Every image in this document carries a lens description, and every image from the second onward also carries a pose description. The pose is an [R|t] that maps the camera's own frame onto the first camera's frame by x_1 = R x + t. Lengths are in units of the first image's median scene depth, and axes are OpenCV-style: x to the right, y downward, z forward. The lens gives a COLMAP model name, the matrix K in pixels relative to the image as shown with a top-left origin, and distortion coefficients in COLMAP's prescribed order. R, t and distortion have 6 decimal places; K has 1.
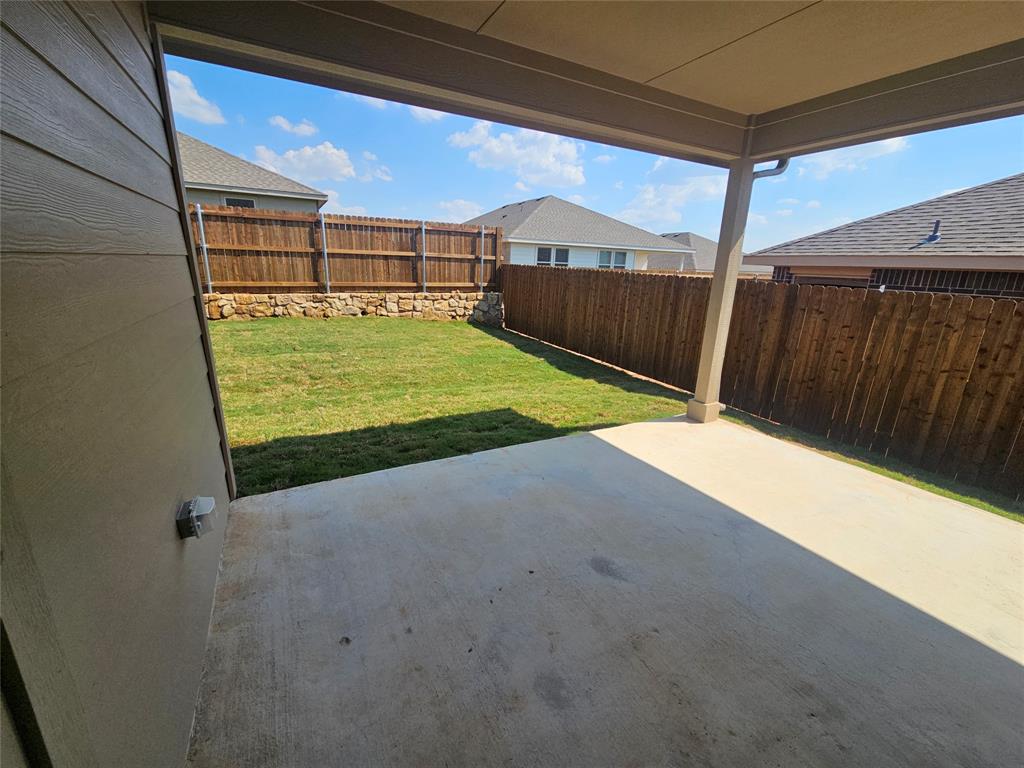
lens RADIAL K [[424.6, 0, 508.4], [0, 424.6, 382.9], [0, 0, 1]] dist [0.001017, -0.000443]
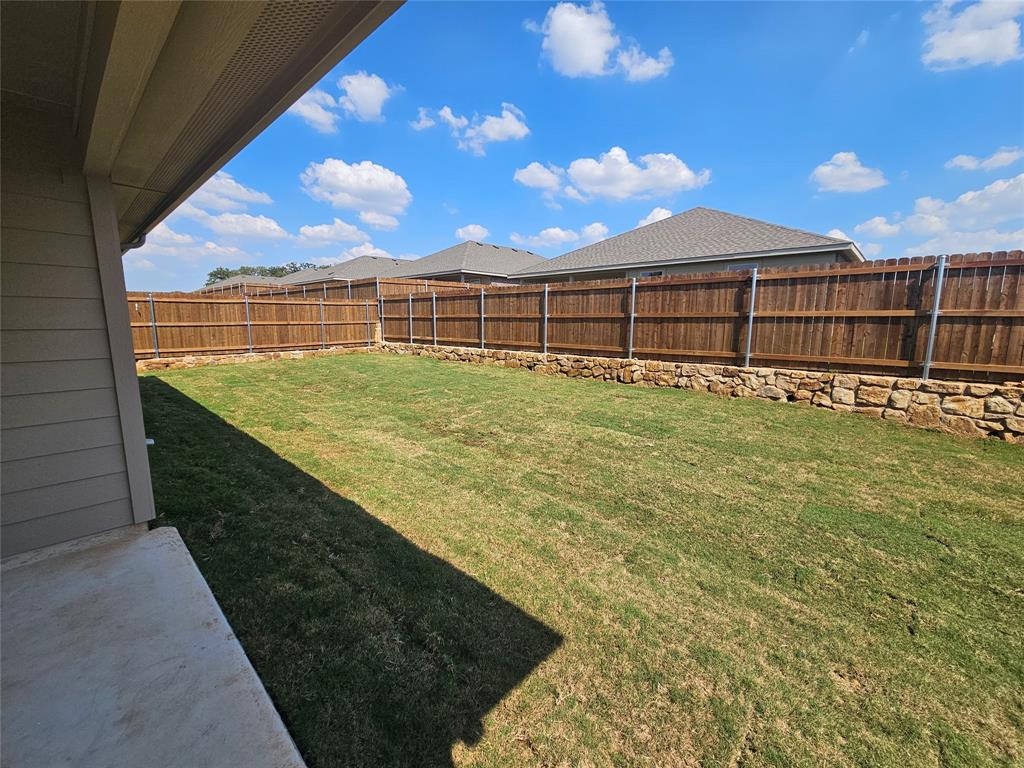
lens RADIAL K [[424.6, 0, 513.8], [0, 424.6, 382.8], [0, 0, 1]] dist [0.001017, -0.000443]
pose [[0.309729, 0.110216, -0.944415, 0.176012], [-0.250272, 0.967684, 0.030852, -0.094246], [0.917296, 0.226804, 0.327304, 0.338401]]
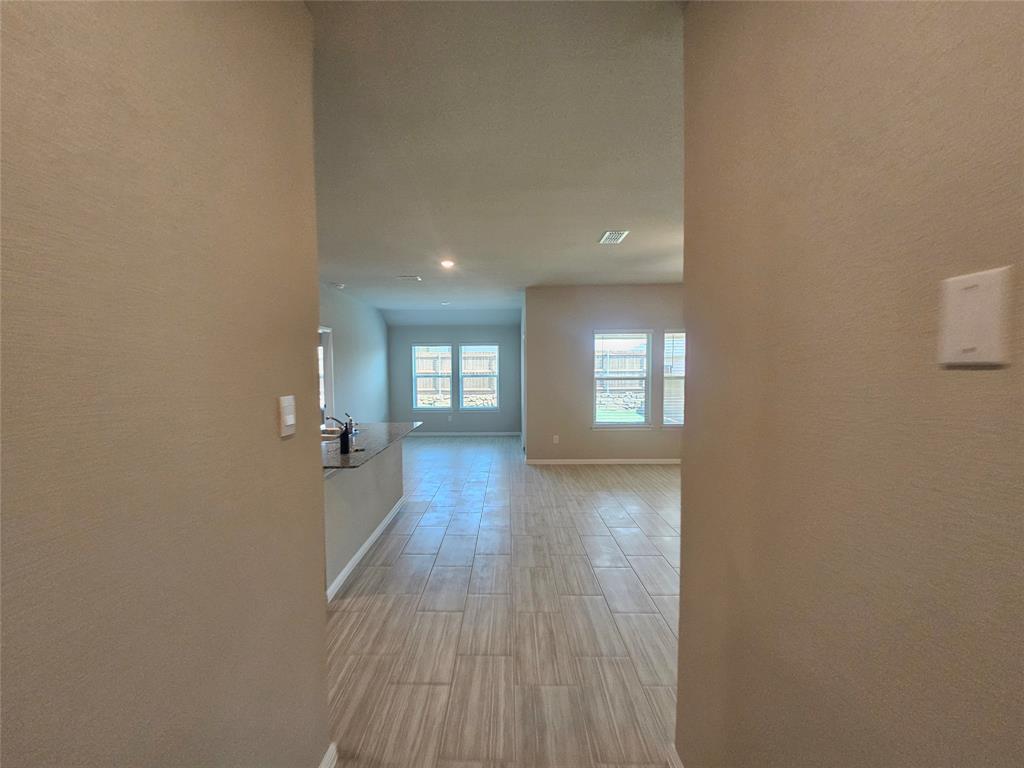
lens RADIAL K [[424.6, 0, 507.8], [0, 424.6, 388.8], [0, 0, 1]] dist [0.001017, -0.000443]
pose [[0.887790, -0.015952, -0.459973, 0.216446], [-0.091981, 0.973088, -0.211279, 0.152658], [0.450965, 0.229881, 0.862430, -0.585082]]
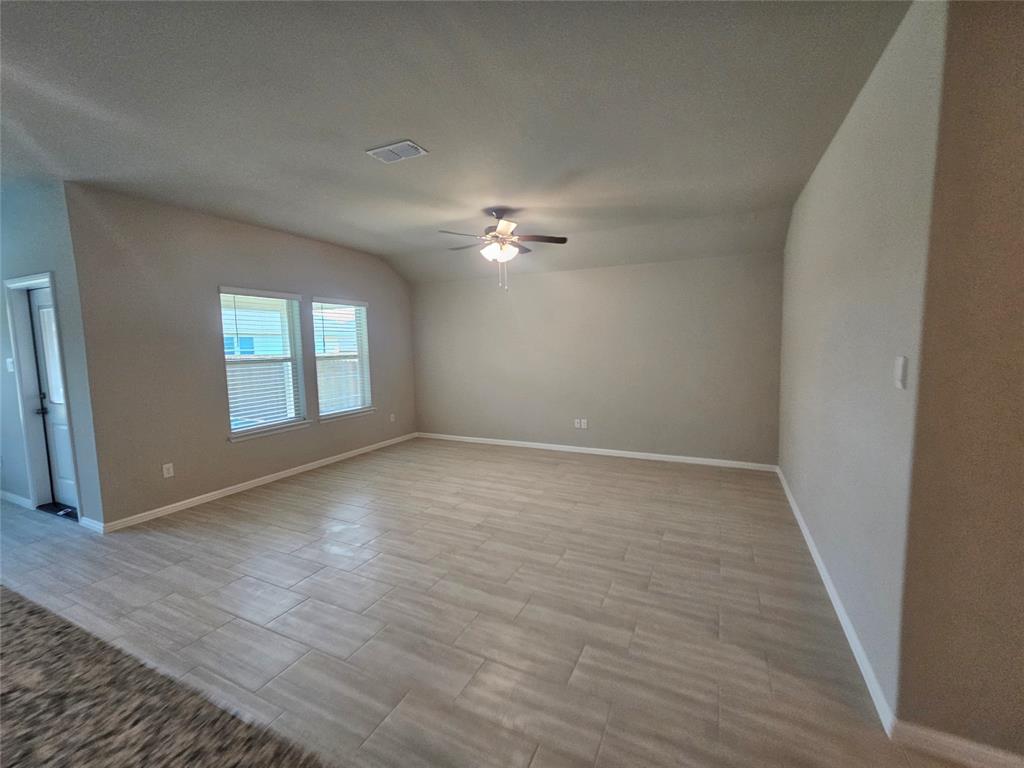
lens RADIAL K [[424.6, 0, 517.6], [0, 424.6, 390.0], [0, 0, 1]] dist [0.001017, -0.000443]
pose [[0.796117, -0.106697, 0.595662, 0.038693], [0.202694, 0.974490, -0.096351, 0.118405], [-0.570186, 0.197444, 0.797436, -0.479097]]
